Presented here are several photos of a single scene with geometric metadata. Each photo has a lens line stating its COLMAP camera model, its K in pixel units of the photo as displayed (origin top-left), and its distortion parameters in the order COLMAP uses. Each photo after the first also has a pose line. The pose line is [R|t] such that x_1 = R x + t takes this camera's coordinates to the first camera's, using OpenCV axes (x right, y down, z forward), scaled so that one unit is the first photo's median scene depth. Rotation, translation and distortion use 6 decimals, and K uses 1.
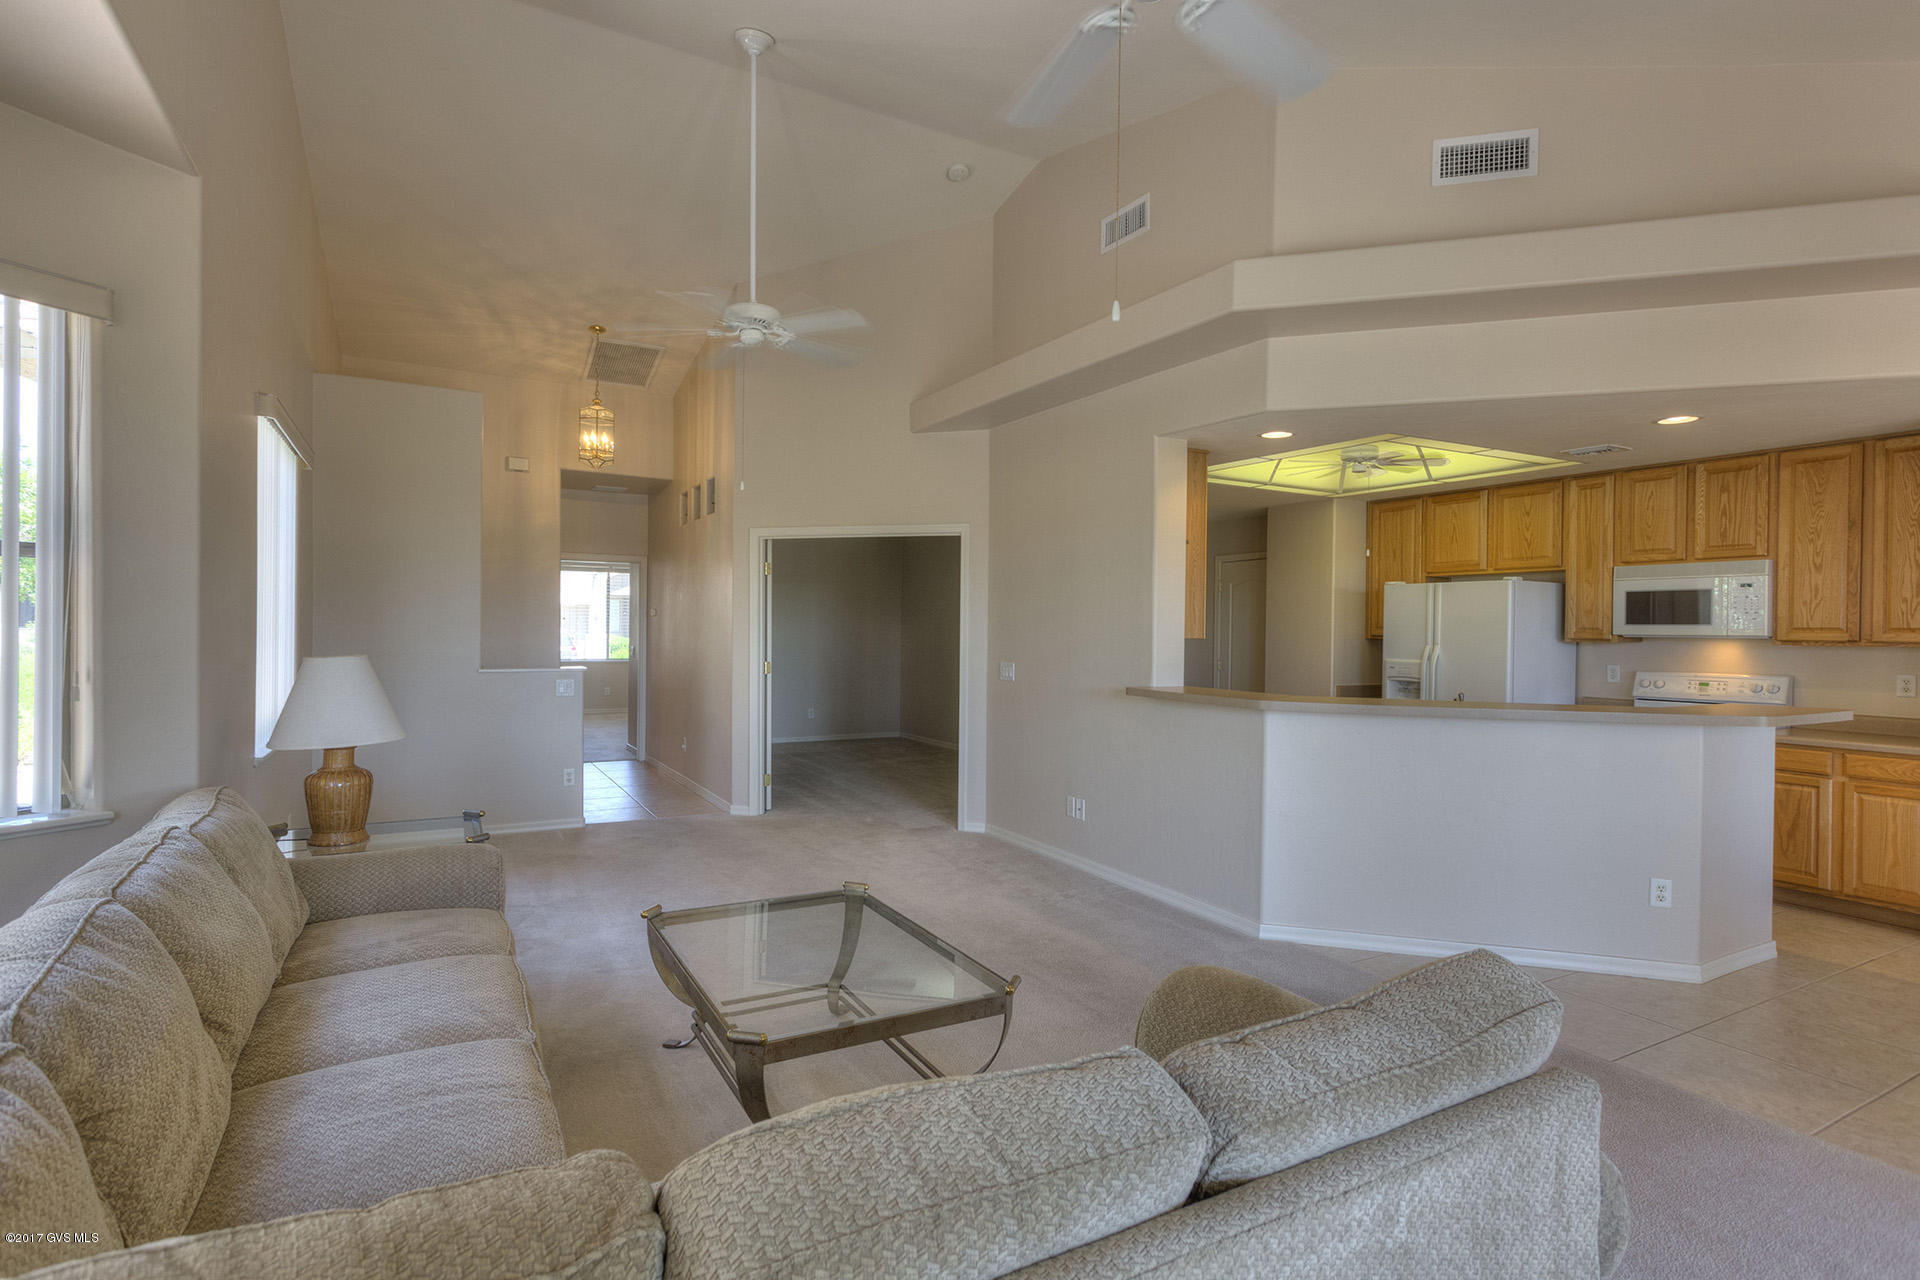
lens RADIAL K [[935.2, 0, 958.9], [0, 935.2, 637.0], [0, 0, 1]] dist [0.005919, 0.000612]
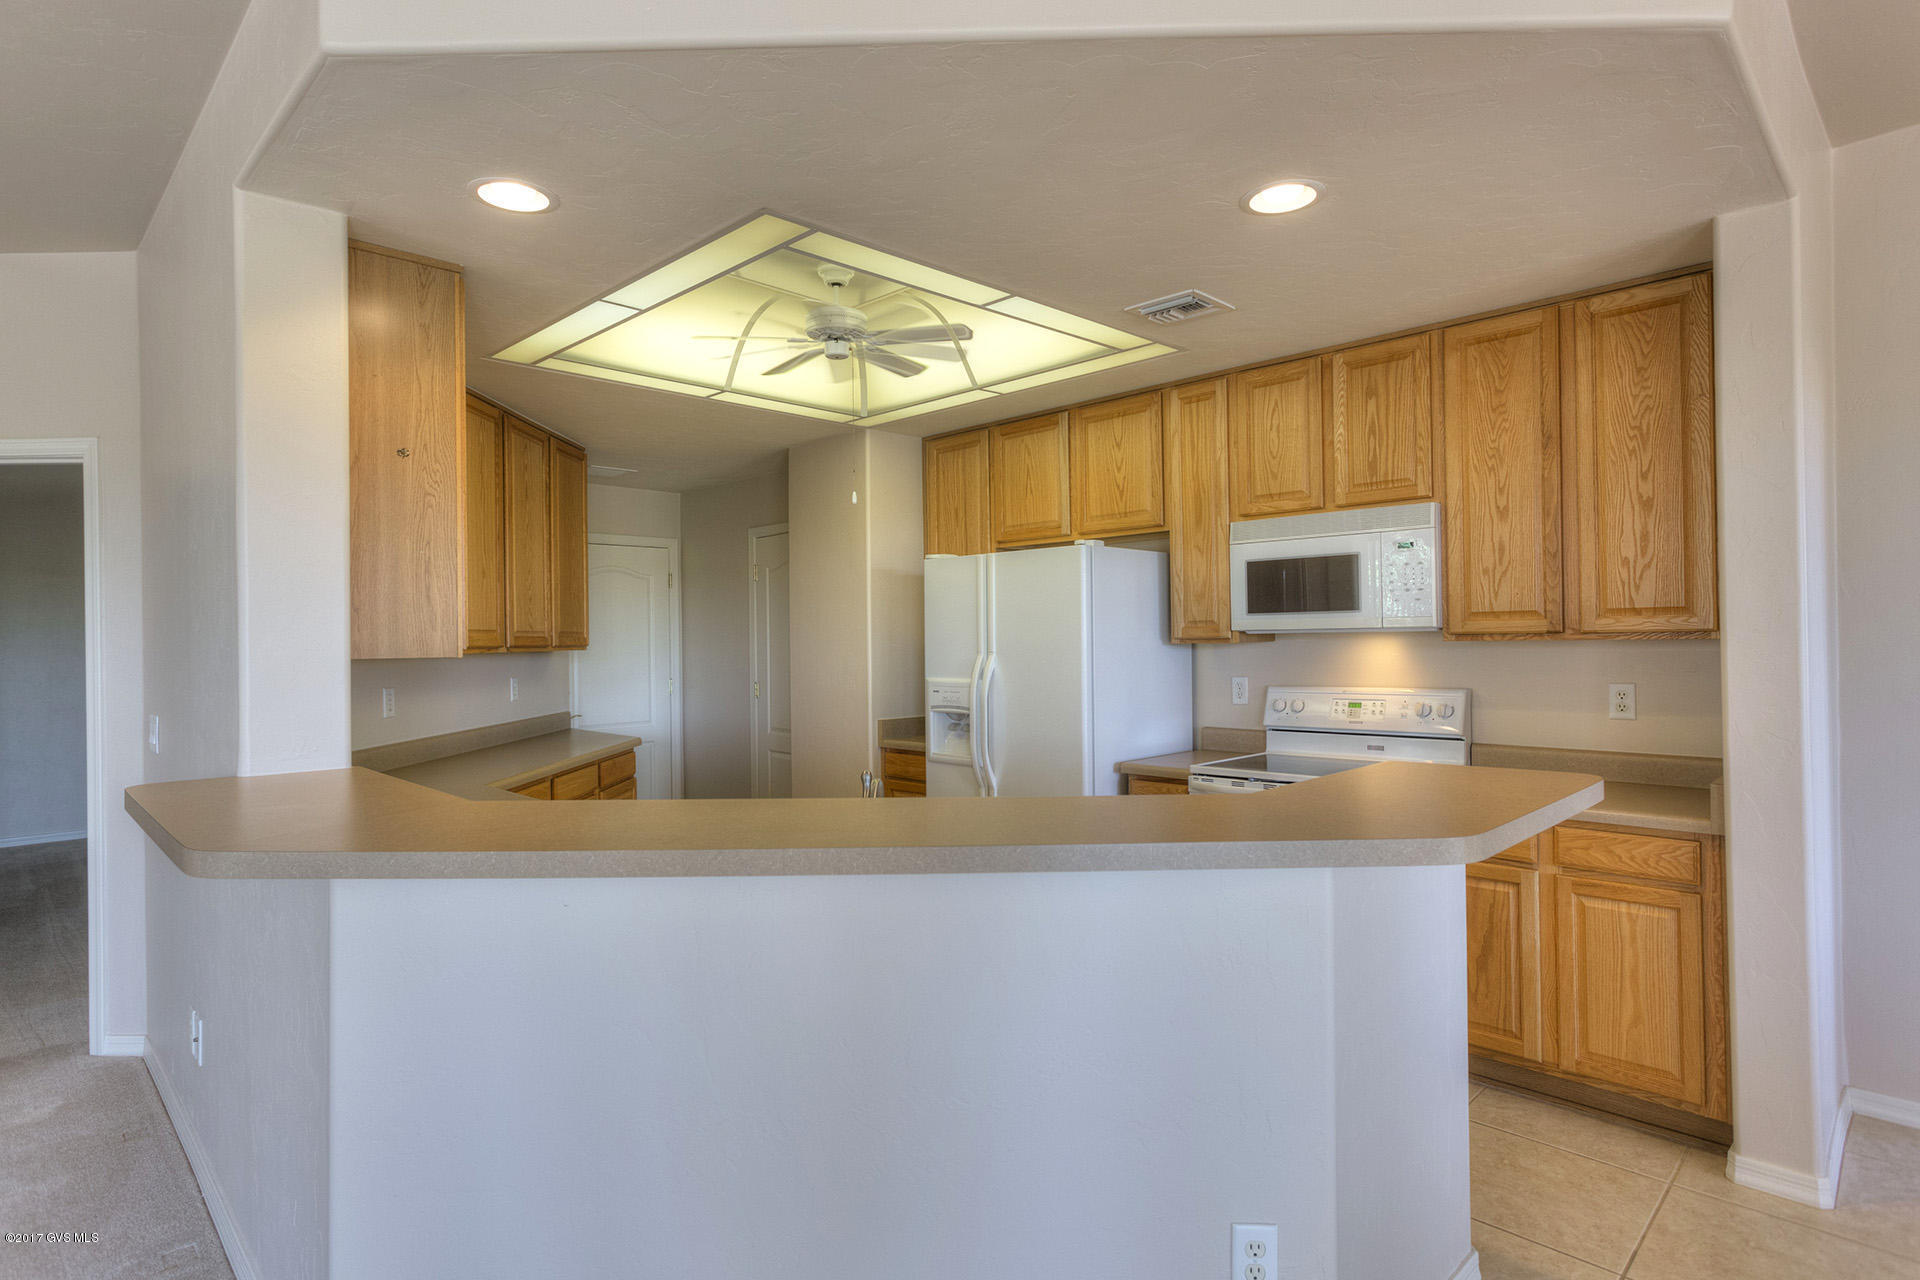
lens RADIAL K [[992.8, 0, 959.7], [0, 992.8, 636.7], [0, 0, 1]] dist [-0.001226, 0.001114]
pose [[0.962555, -0.024301, 0.269995, 0.369703], [0.027120, 0.999610, -0.006715, 0.001282], [-0.269726, 0.013786, 0.962838, 0.441031]]
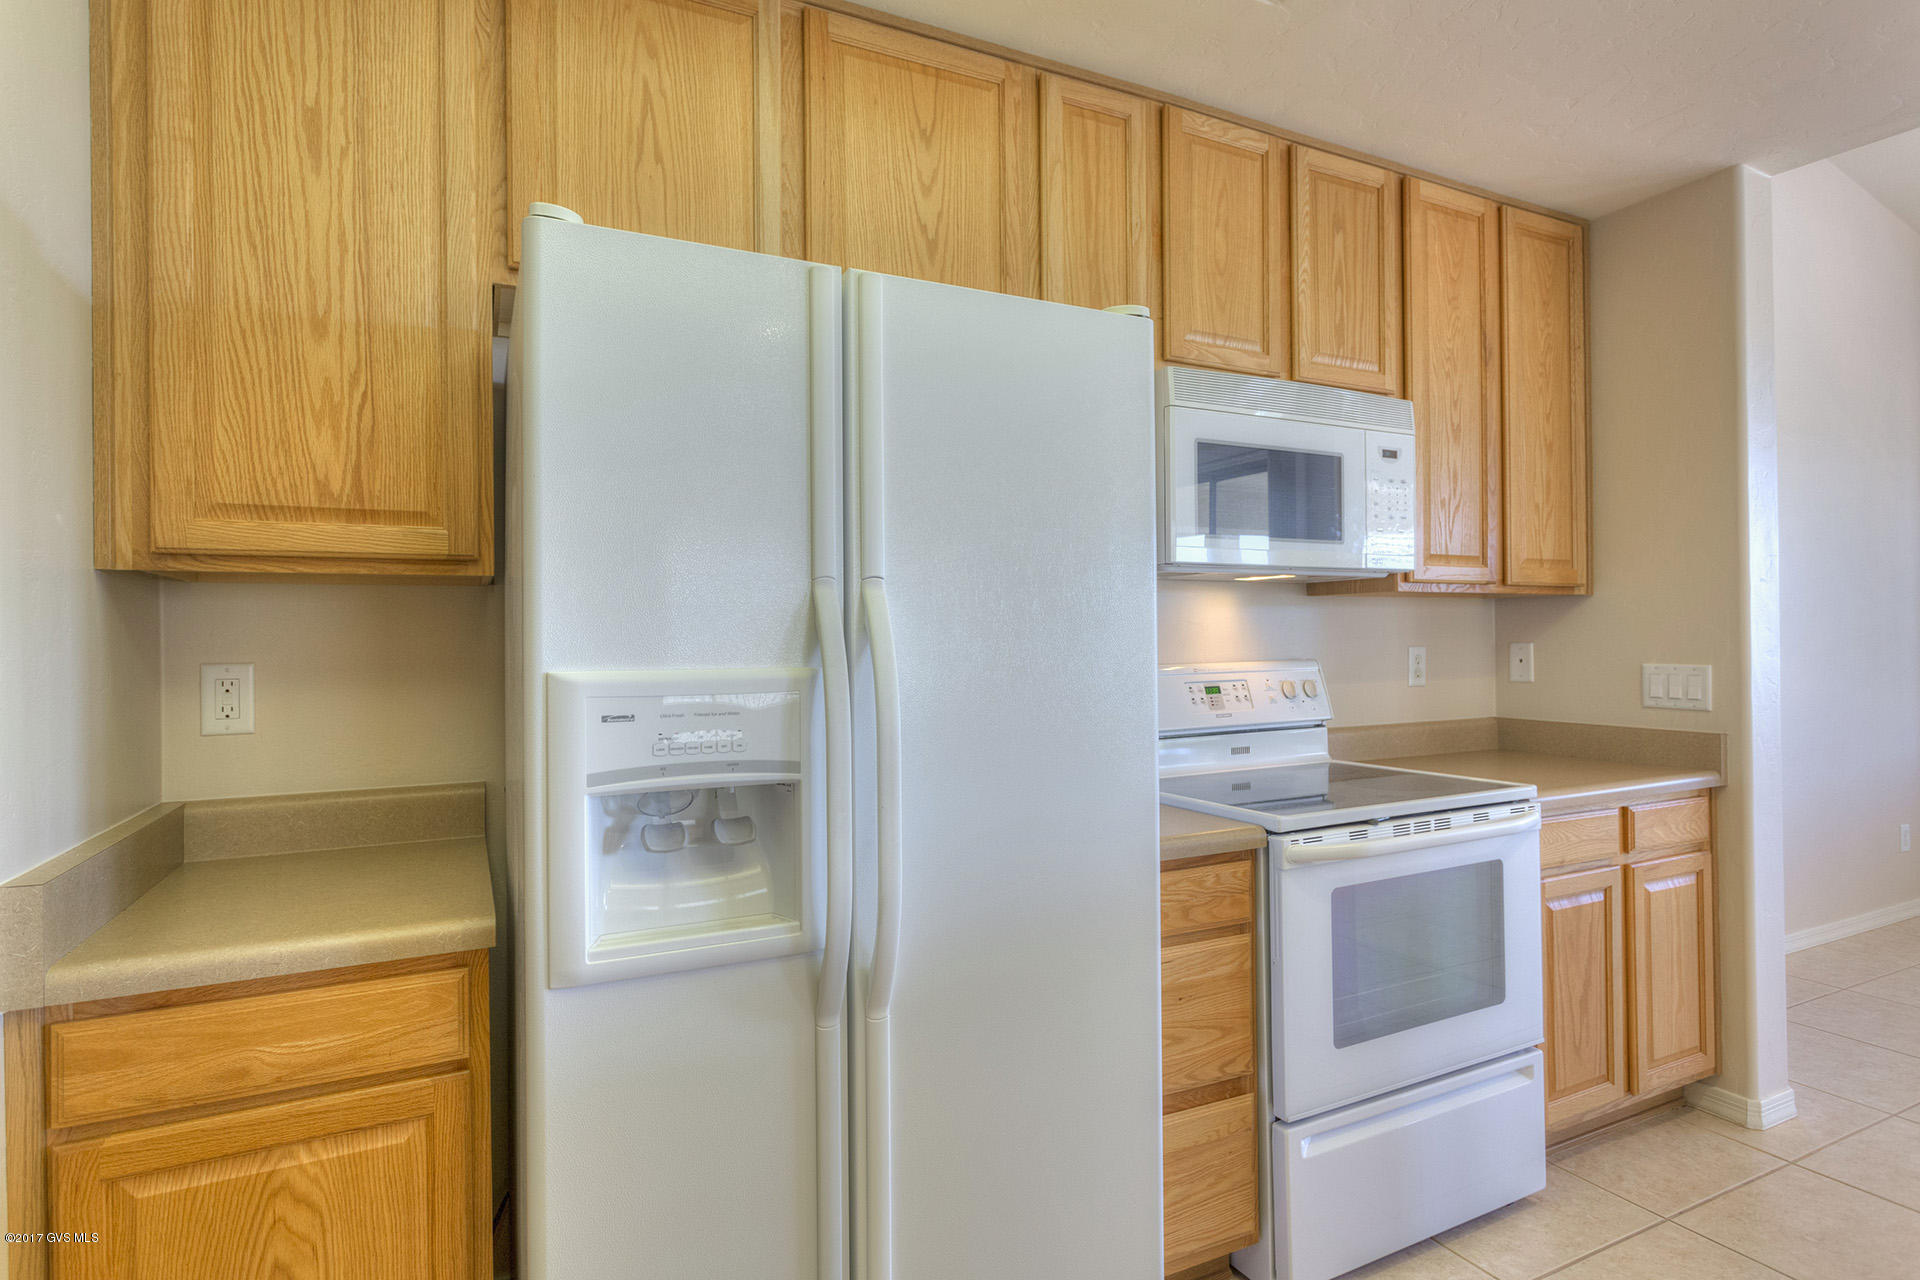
lens RADIAL K [[992.8, 0, 957.9], [0, 992.8, 638.9], [0, 0, 1]] dist [-0.001226, 0.001114]
pose [[0.054373, -0.011037, 0.998460, 0.355394], [0.019940, 0.999752, 0.009966, 0.021617], [-0.998322, 0.019367, 0.054579, 1.142505]]
